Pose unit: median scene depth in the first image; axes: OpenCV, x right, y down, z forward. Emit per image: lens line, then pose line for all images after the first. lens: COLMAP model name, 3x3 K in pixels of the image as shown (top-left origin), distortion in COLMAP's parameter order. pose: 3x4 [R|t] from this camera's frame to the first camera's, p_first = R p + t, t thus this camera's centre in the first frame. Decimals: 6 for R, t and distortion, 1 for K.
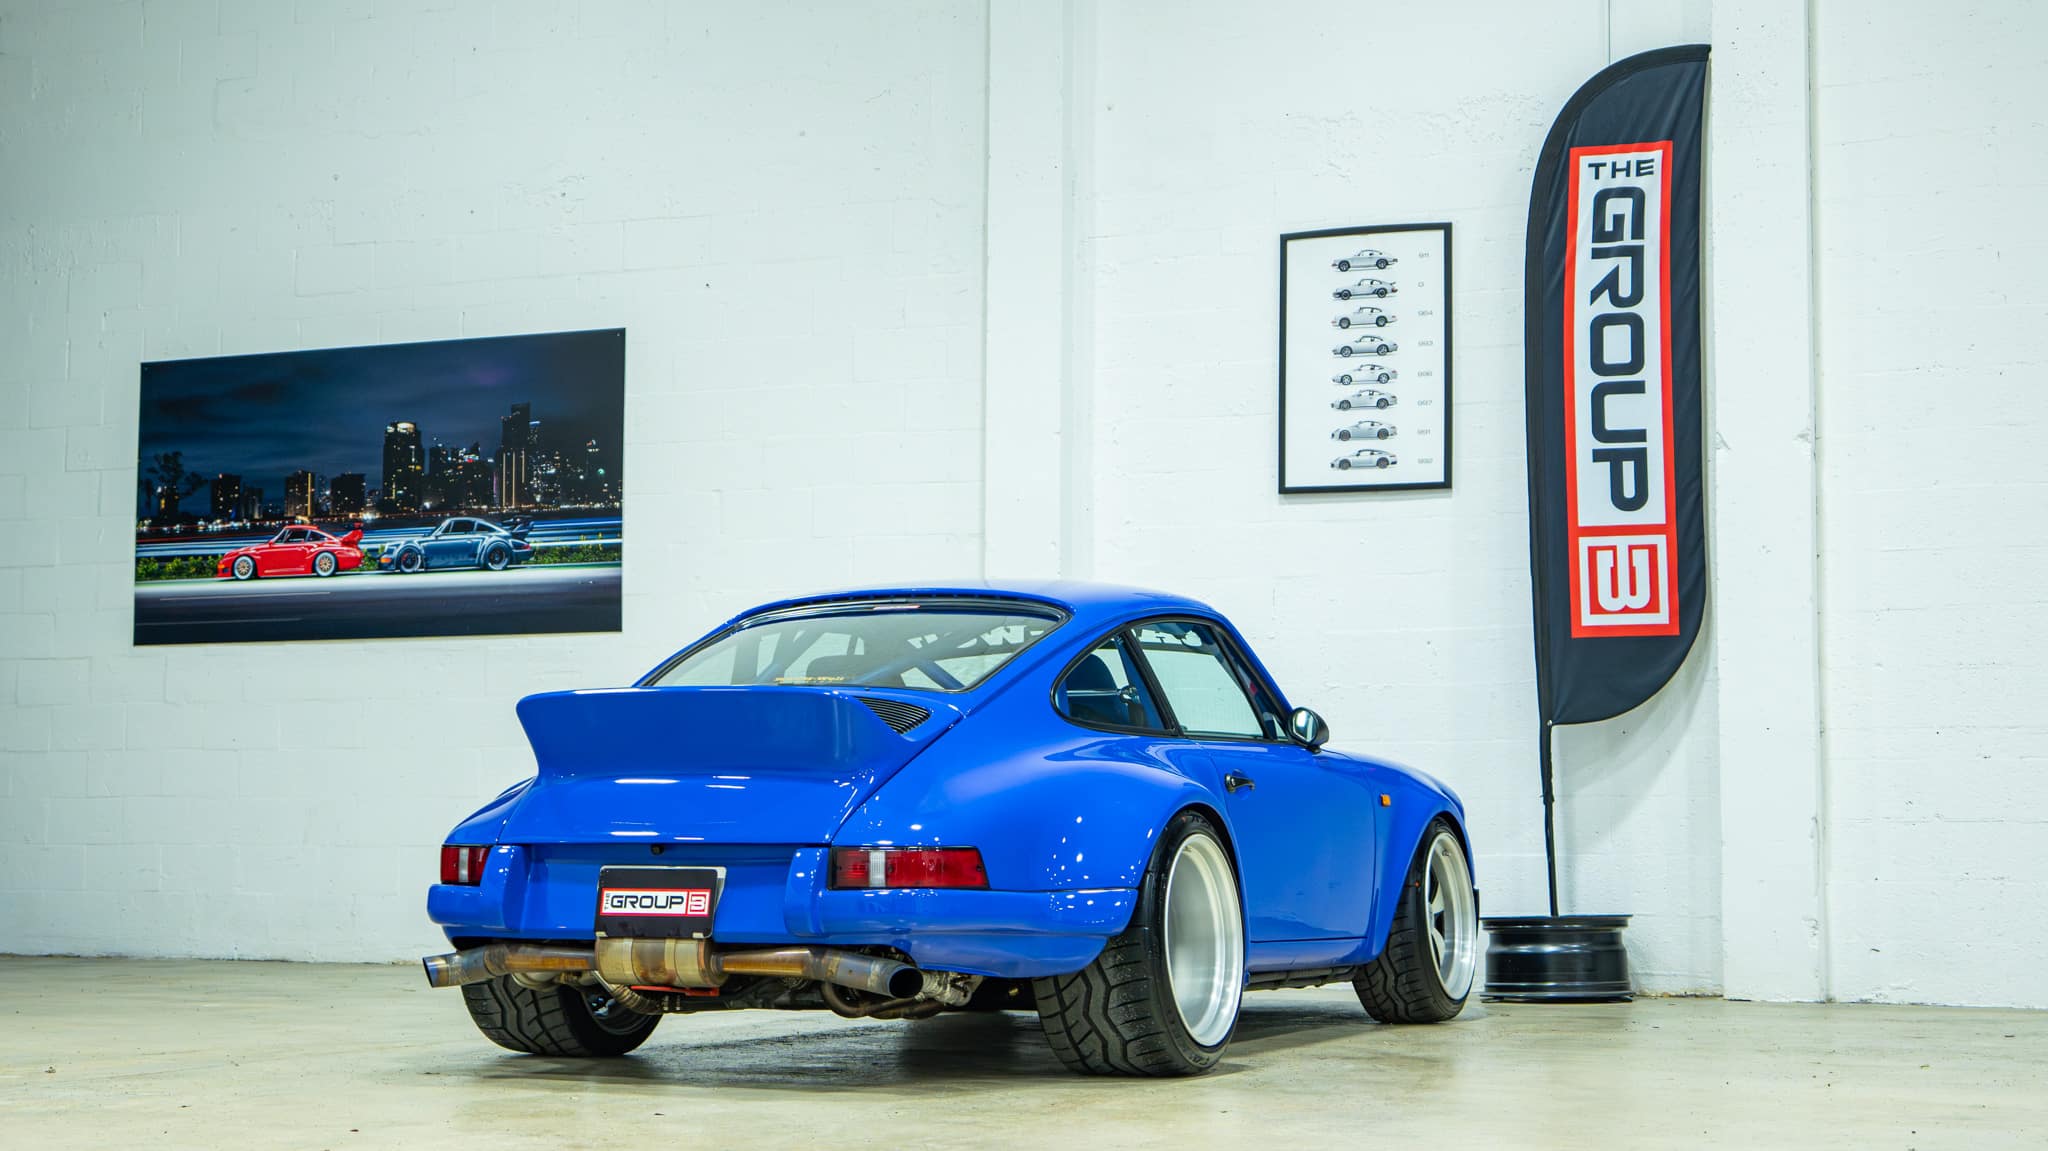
lens RADIAL K [[3275.7, 0, 1074.9], [0, 3275.7, 522.4], [0, 0, 1]] dist [0.030291, 0.050126]
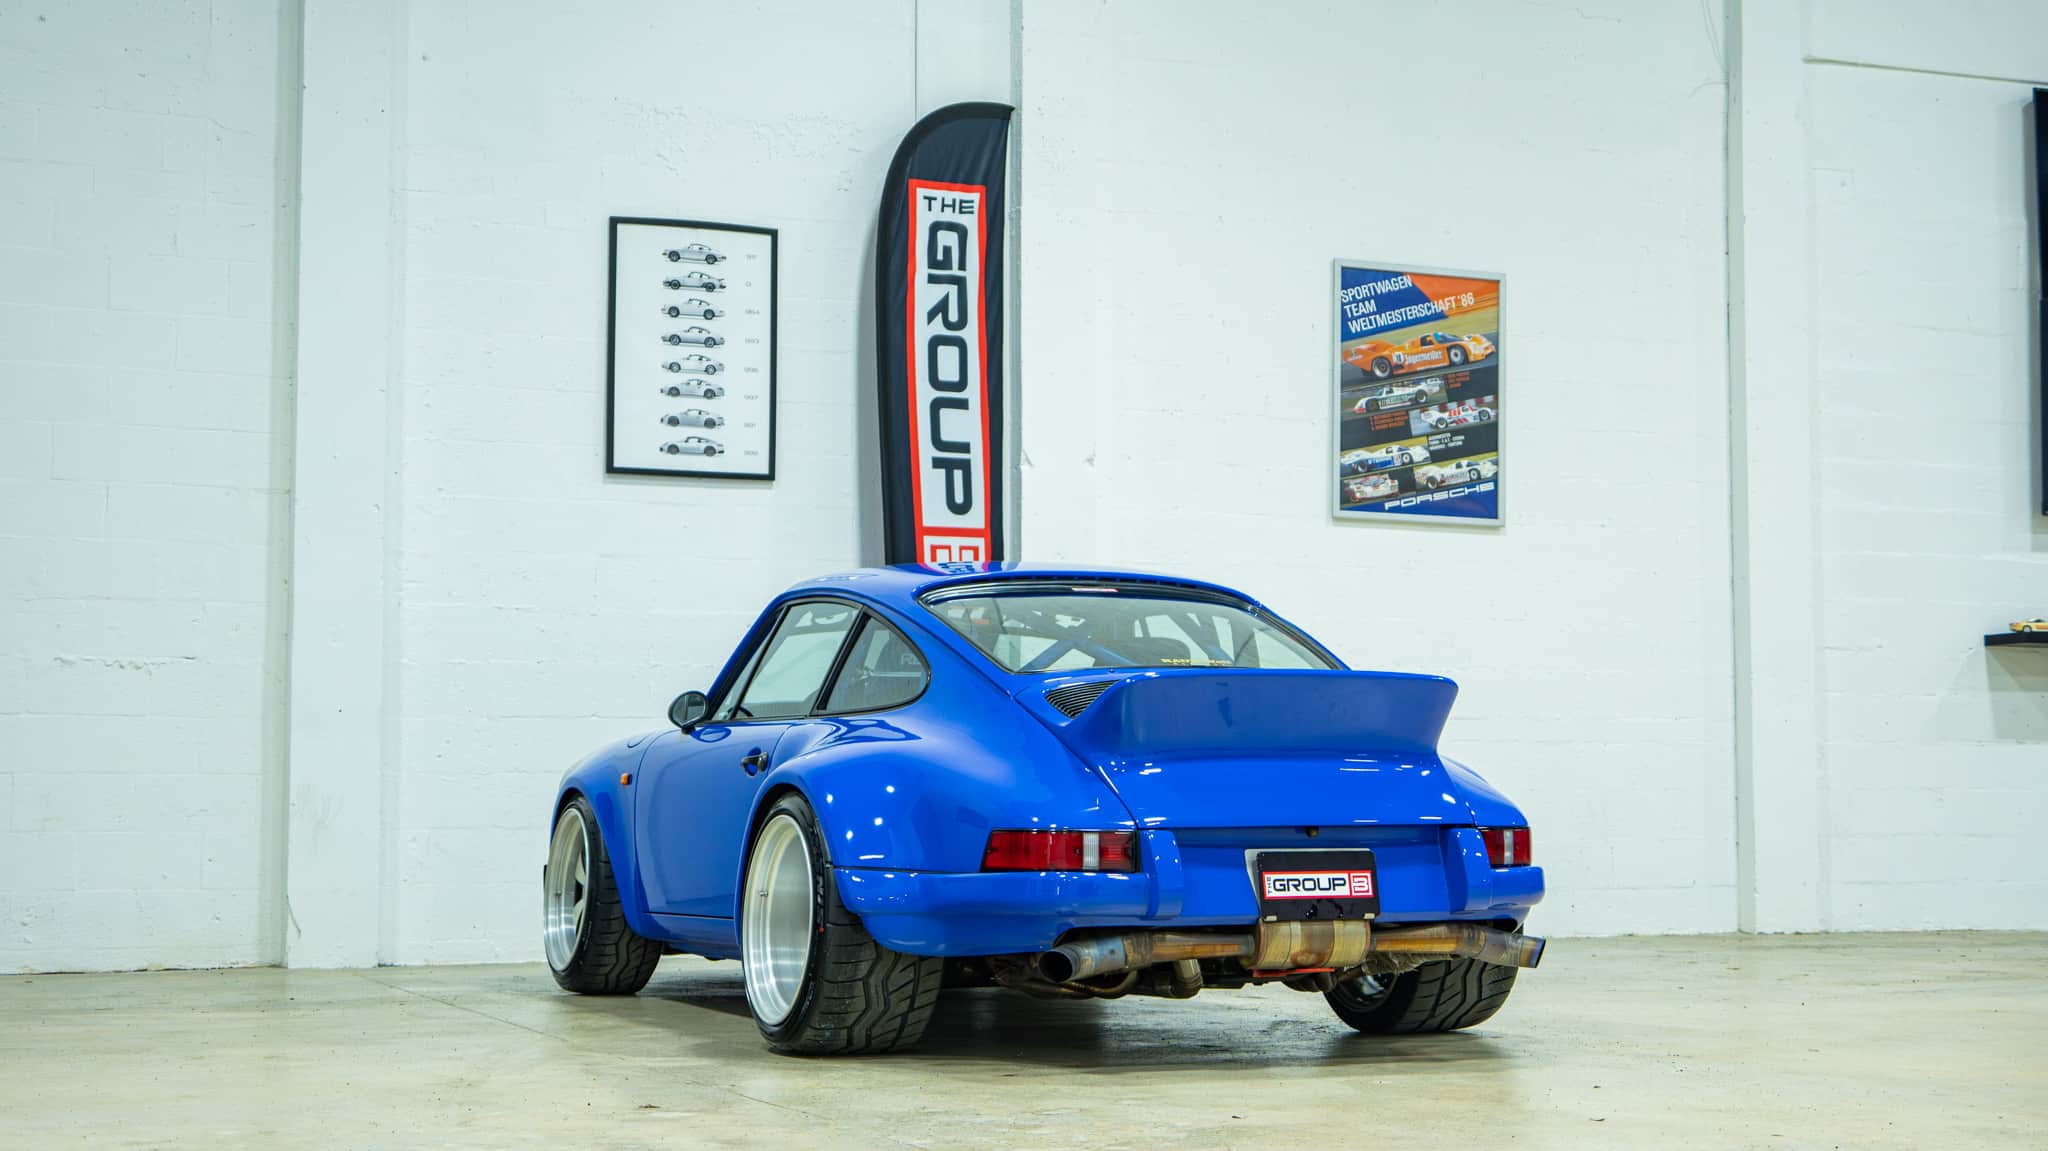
lens RADIAL K [[3037.9, 0, 1025.8], [0, 3037.9, 537.4], [0, 0, 1]] dist [0.009418, 0.088396]
pose [[0.681186, 0.055582, 0.729998, -0.559962], [-0.062832, 0.997873, -0.017347, 0.020302], [-0.729410, -0.034051, 0.683229, 0.278374]]
